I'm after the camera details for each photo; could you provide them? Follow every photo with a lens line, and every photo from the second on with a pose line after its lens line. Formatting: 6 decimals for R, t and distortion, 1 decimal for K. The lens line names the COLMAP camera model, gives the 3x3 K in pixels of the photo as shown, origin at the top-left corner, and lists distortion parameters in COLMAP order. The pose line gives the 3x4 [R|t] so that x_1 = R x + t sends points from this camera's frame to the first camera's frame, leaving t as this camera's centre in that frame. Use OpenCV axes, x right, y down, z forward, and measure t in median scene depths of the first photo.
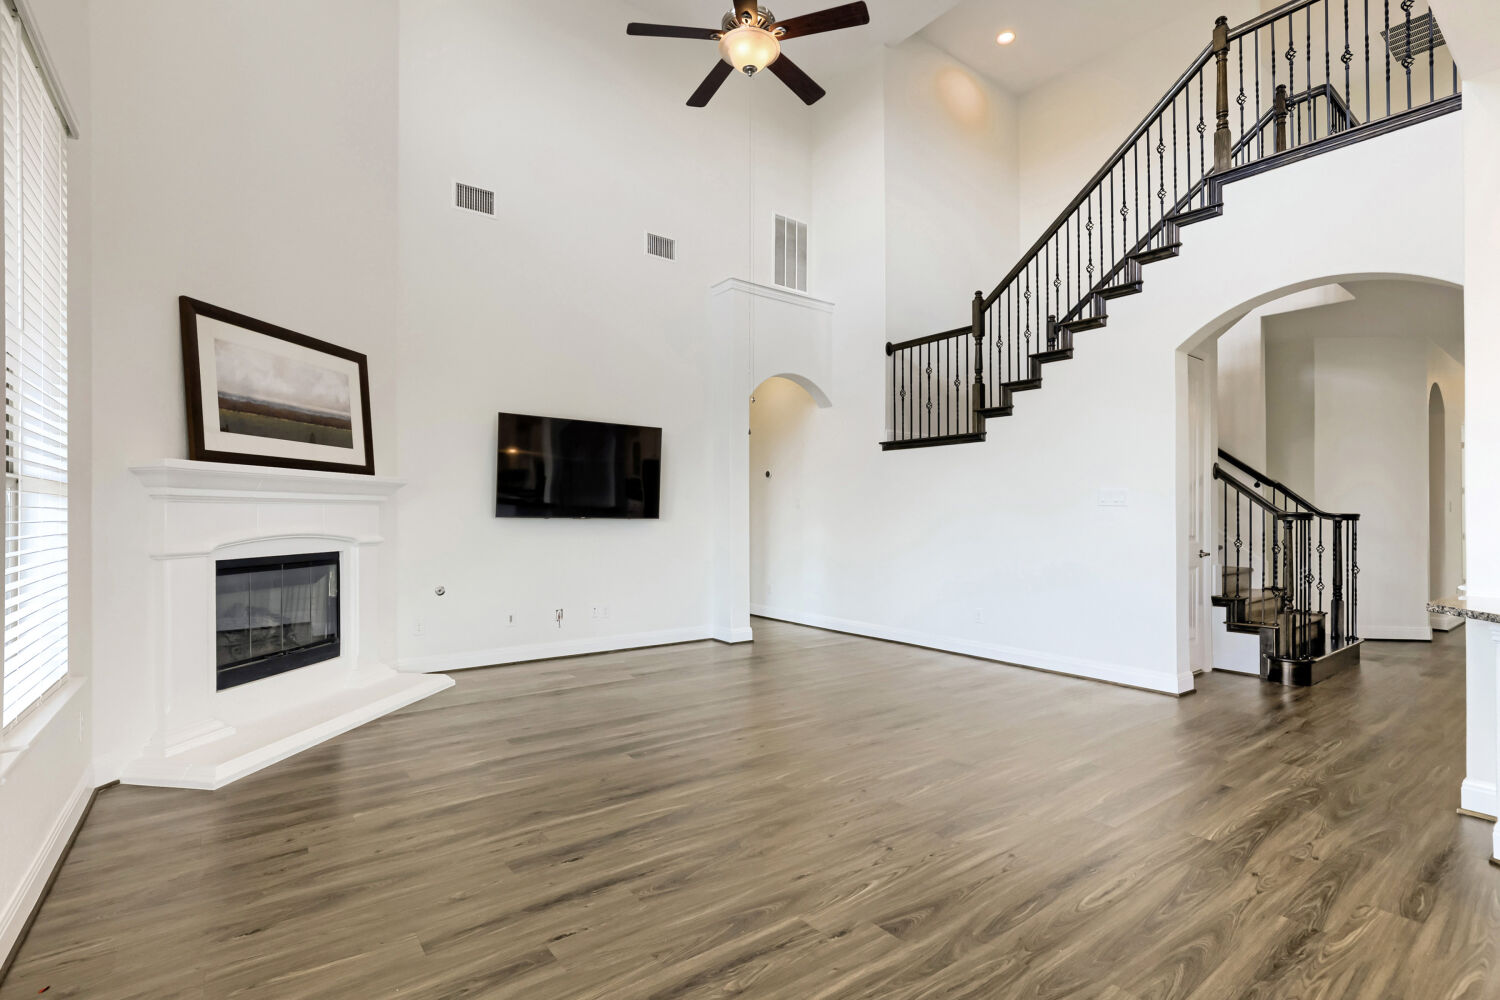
lens RADIAL K [[704.3, 0, 741.2], [0, 704.3, 510.3], [0, 0, 1]] dist [-0.021020, -0.000504]
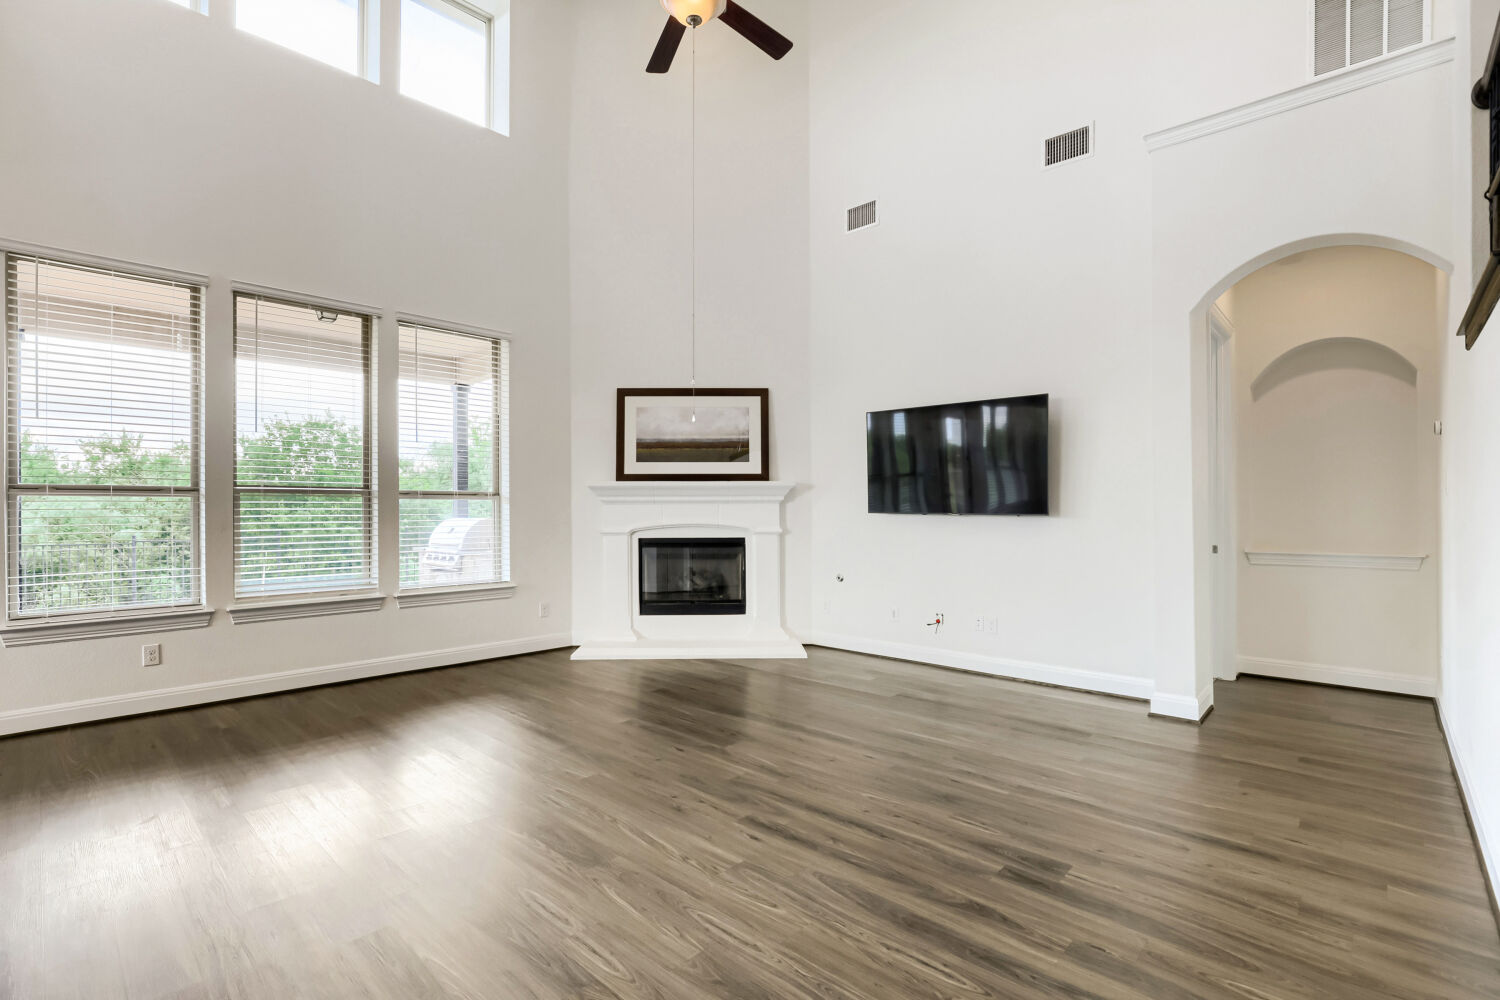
lens RADIAL K [[704.3, 0, 741.2], [0, 704.3, 510.3], [0, 0, 1]] dist [-0.021020, -0.000504]
pose [[0.165568, 0.001539, -0.986197, 0.879215], [0.008299, 0.999961, 0.002954, 0.000987], [0.986163, -0.008674, 0.165549, 0.862051]]
